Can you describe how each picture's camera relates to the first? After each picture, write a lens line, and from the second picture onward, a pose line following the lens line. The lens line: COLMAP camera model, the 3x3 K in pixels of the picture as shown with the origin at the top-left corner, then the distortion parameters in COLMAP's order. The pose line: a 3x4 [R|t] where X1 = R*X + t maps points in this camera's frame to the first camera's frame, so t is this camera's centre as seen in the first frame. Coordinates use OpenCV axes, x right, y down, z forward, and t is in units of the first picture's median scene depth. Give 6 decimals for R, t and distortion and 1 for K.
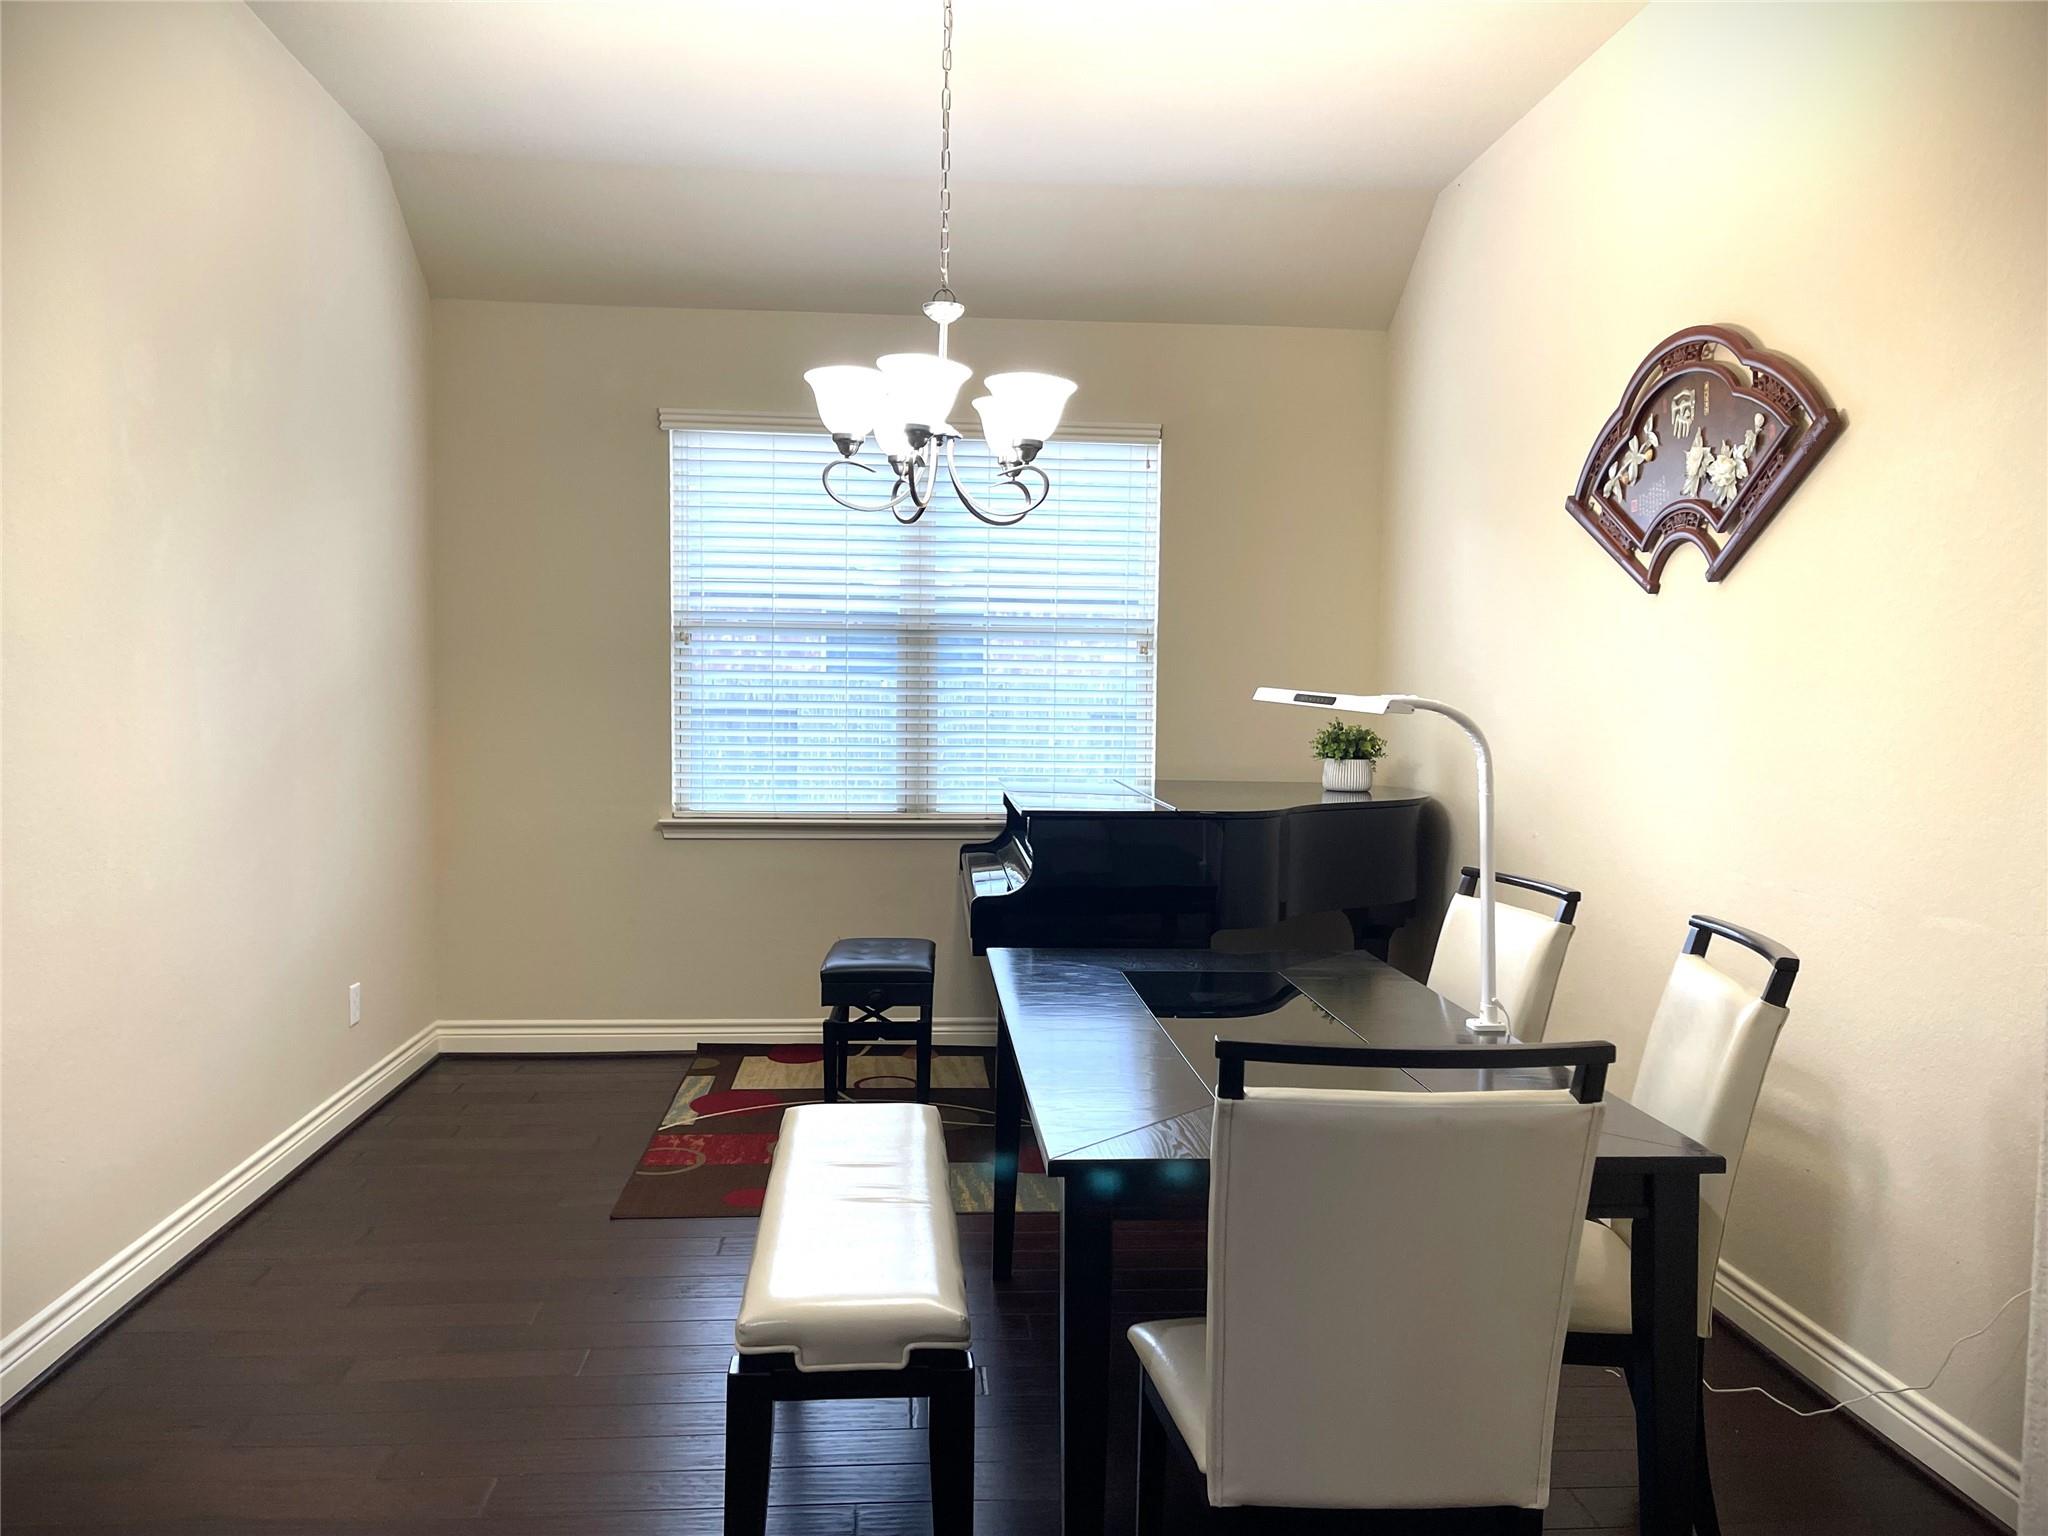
lens RADIAL K [[1557.2, 0, 1022.4], [0, 1557.2, 773.5], [0, 0, 1]] dist [0.060296, -0.077675]
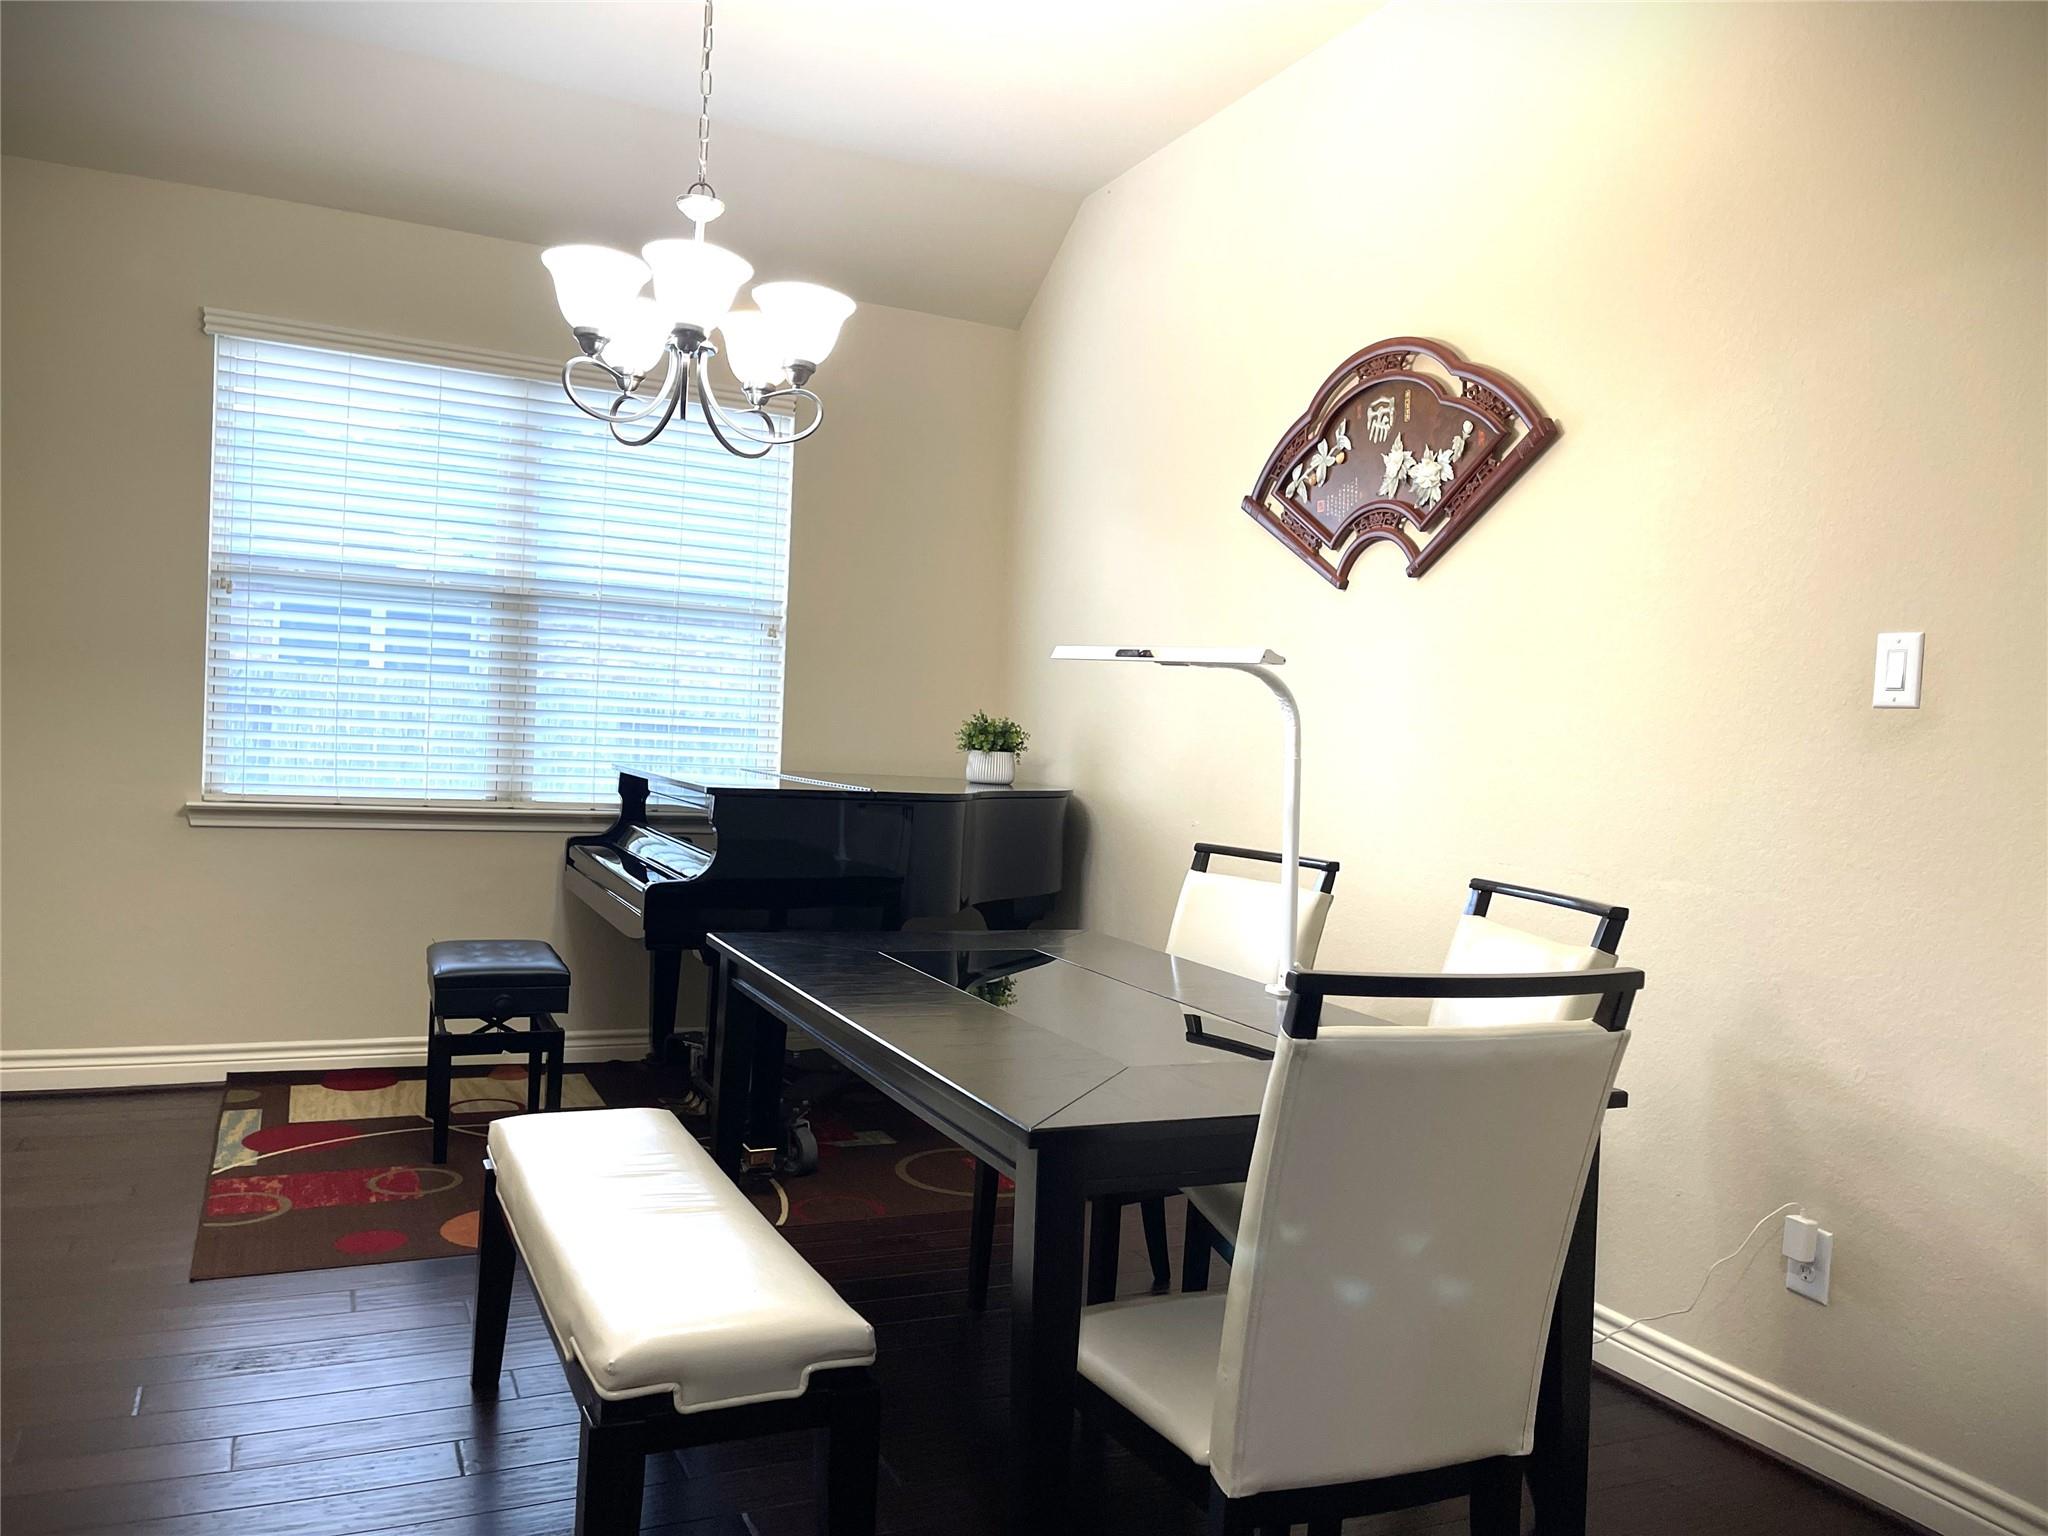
lens RADIAL K [[1557.2, 0, 1041.0], [0, 1557.2, 775.0], [0, 0, 1]] dist [0.060296, -0.077675]
pose [[0.935357, 0.024573, 0.352851, -0.146300], [-0.018591, 0.999620, -0.020334, 0.033204], [-0.353217, 0.012460, 0.935458, 0.088124]]
